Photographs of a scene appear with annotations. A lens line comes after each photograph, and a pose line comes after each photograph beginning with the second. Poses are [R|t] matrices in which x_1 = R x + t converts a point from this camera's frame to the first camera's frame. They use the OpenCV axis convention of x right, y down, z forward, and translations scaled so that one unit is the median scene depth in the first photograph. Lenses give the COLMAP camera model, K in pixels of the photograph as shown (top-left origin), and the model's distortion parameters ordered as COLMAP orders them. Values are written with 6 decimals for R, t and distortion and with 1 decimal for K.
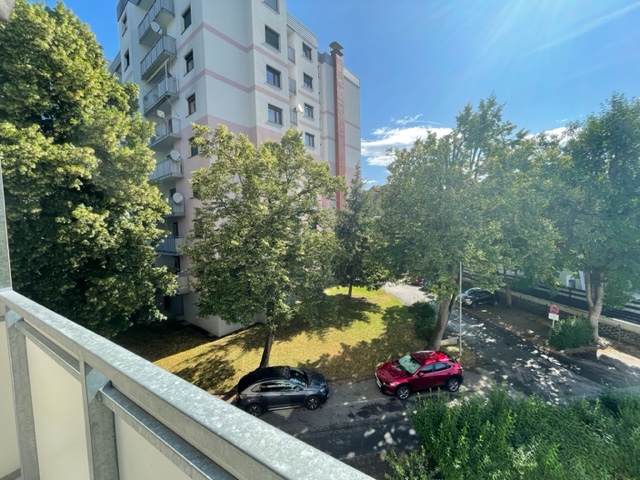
lens RADIAL K [[259.6, 0, 320.4], [0, 259.6, 239.5], [0, 0, 1]] dist [-0.001621, -0.000250]
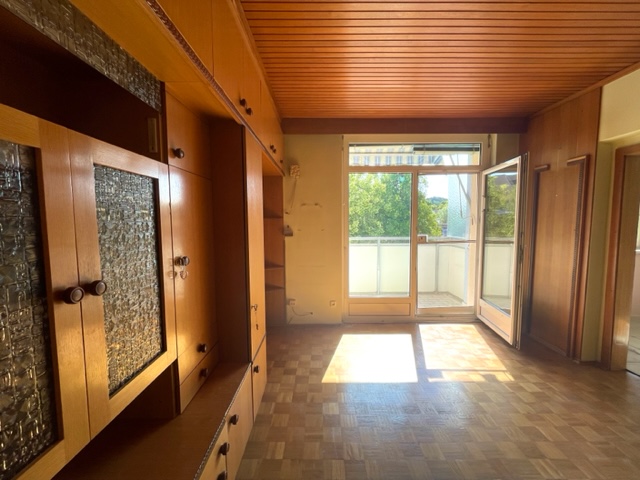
lens RADIAL K [[259.6, 0, 320.4], [0, 259.6, 239.5], [0, 0, 1]] dist [-0.001621, -0.000250]
pose [[0.843763, -0.013008, 0.536559, -0.243414], [0.008905, 0.999908, 0.010237, 0.014516], [-0.536642, -0.003860, 0.843801, -0.164843]]
